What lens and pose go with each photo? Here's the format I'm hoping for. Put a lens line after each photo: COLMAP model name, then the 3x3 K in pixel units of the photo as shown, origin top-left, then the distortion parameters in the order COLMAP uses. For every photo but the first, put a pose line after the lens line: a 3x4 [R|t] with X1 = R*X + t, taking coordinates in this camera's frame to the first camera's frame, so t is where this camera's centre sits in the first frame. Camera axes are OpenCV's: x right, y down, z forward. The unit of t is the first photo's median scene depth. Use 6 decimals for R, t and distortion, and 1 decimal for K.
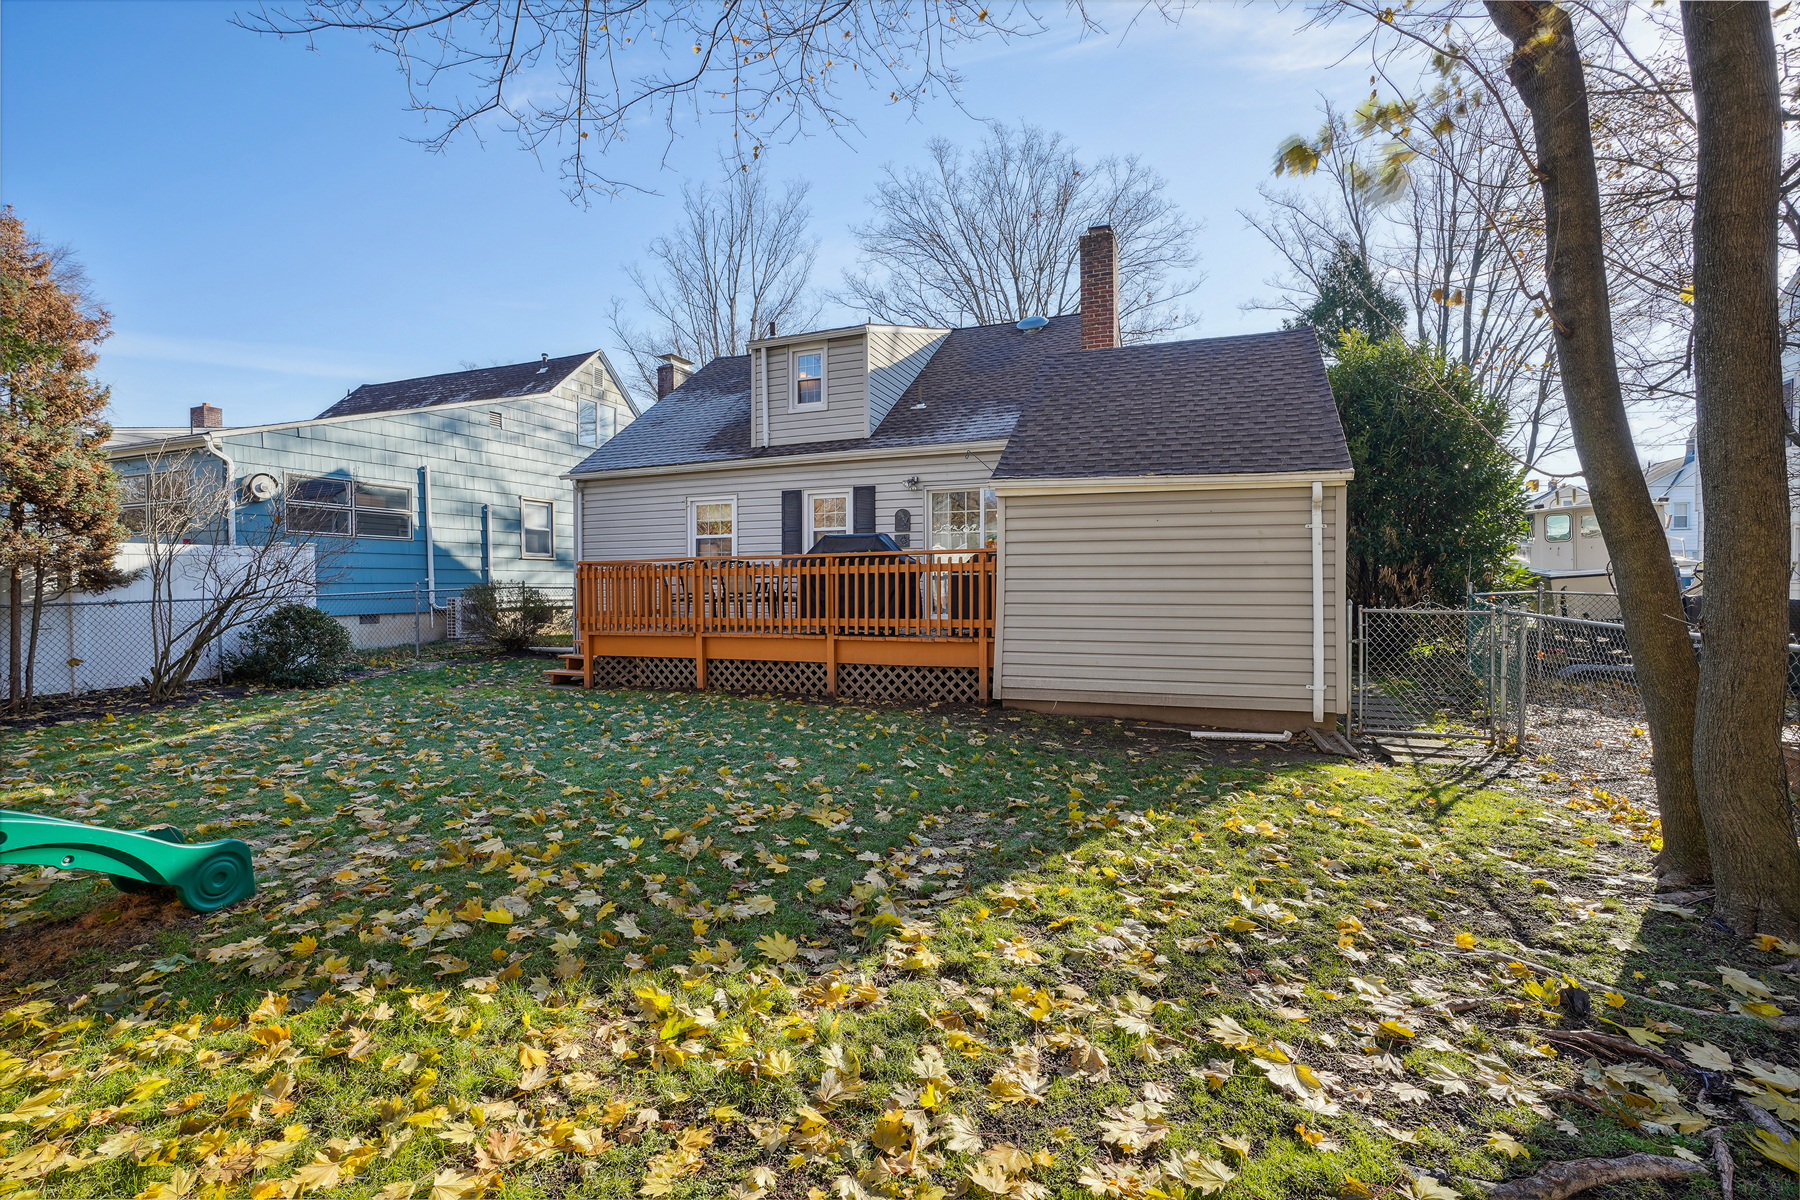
lens RADIAL K [[829.2, 0, 892.8], [0, 829.2, 595.0], [0, 0, 1]] dist [-0.062914, 0.021141]
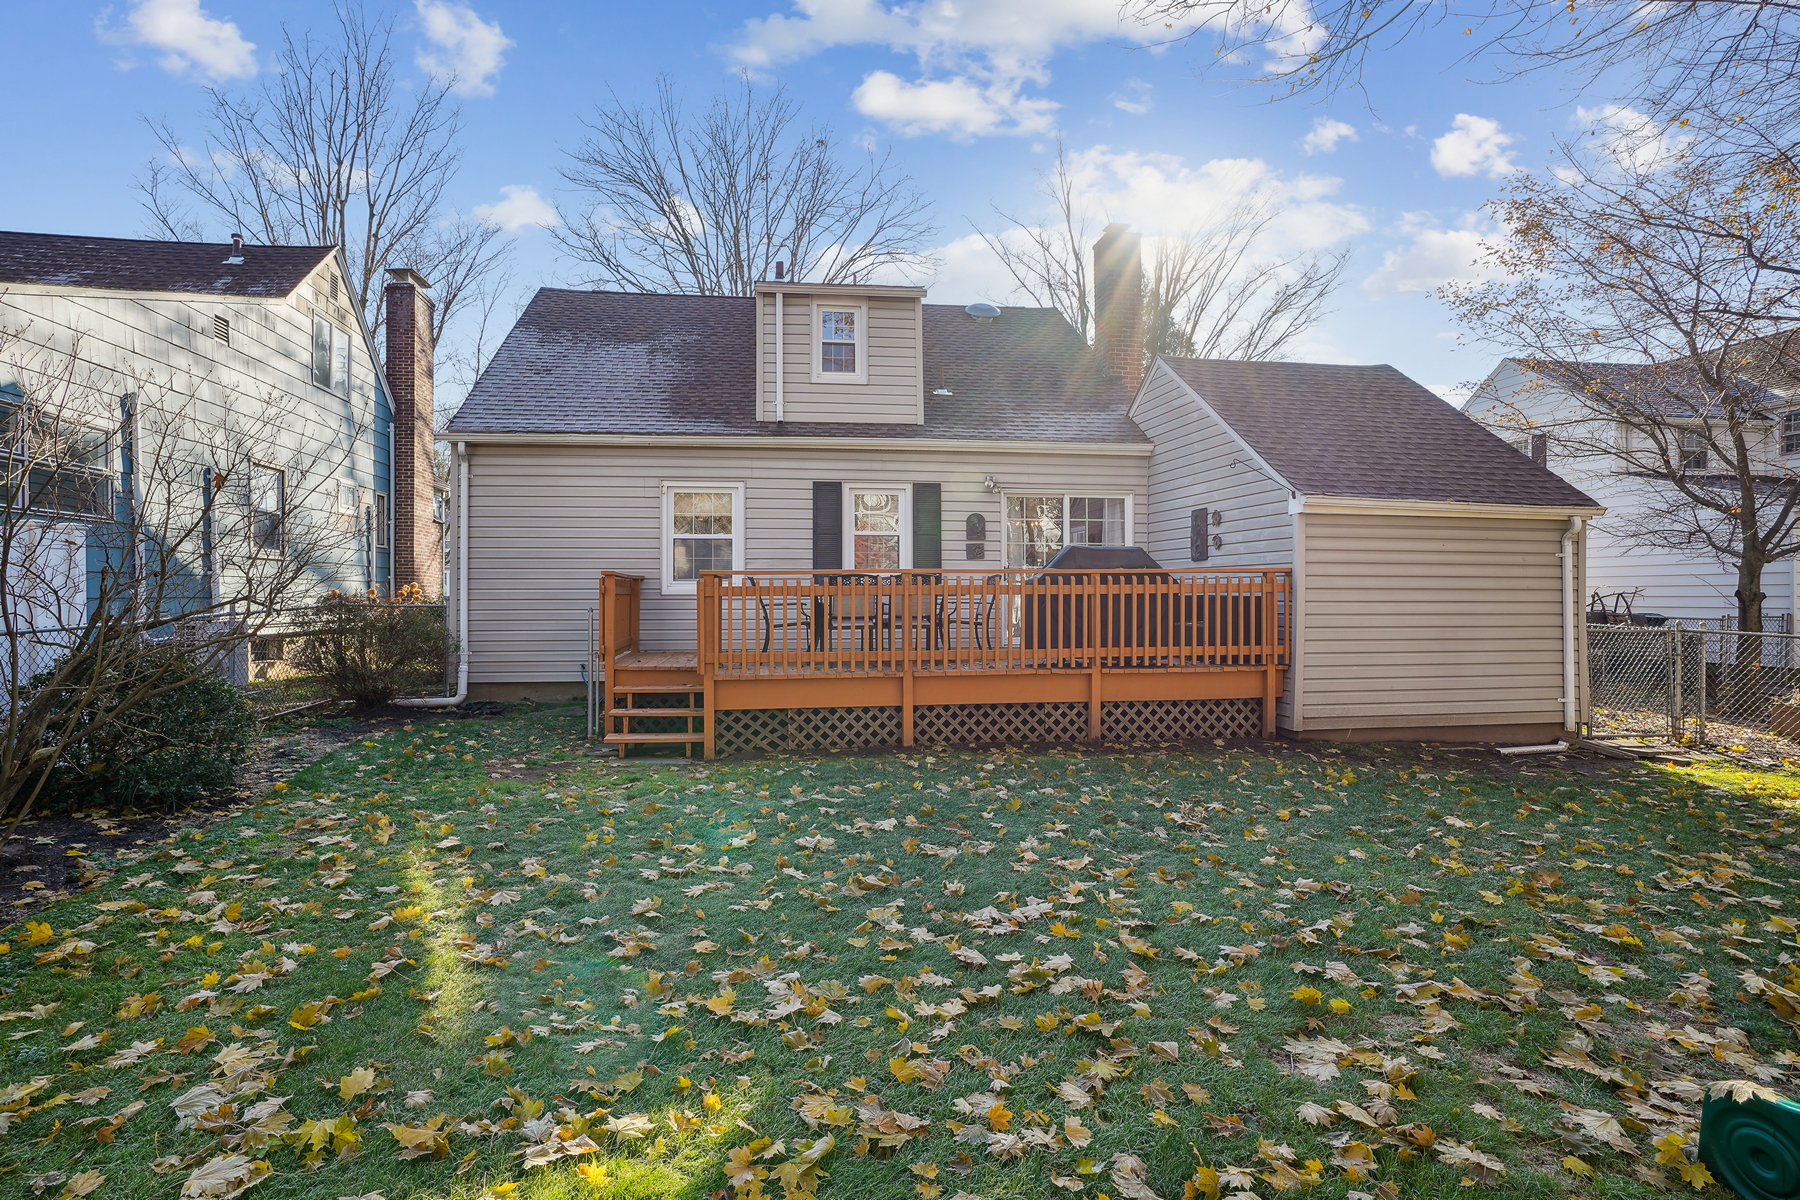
lens RADIAL K [[894.4, 0, 900.0], [0, 894.4, 600.0], [0, 0, 1]] dist [-0.038505, 0.000517]
pose [[0.863793, 0.000520, 0.503847, -0.503281], [0.001155, 0.999995, -0.003014, -0.012237], [-0.503846, 0.003186, 0.863787, 0.242276]]
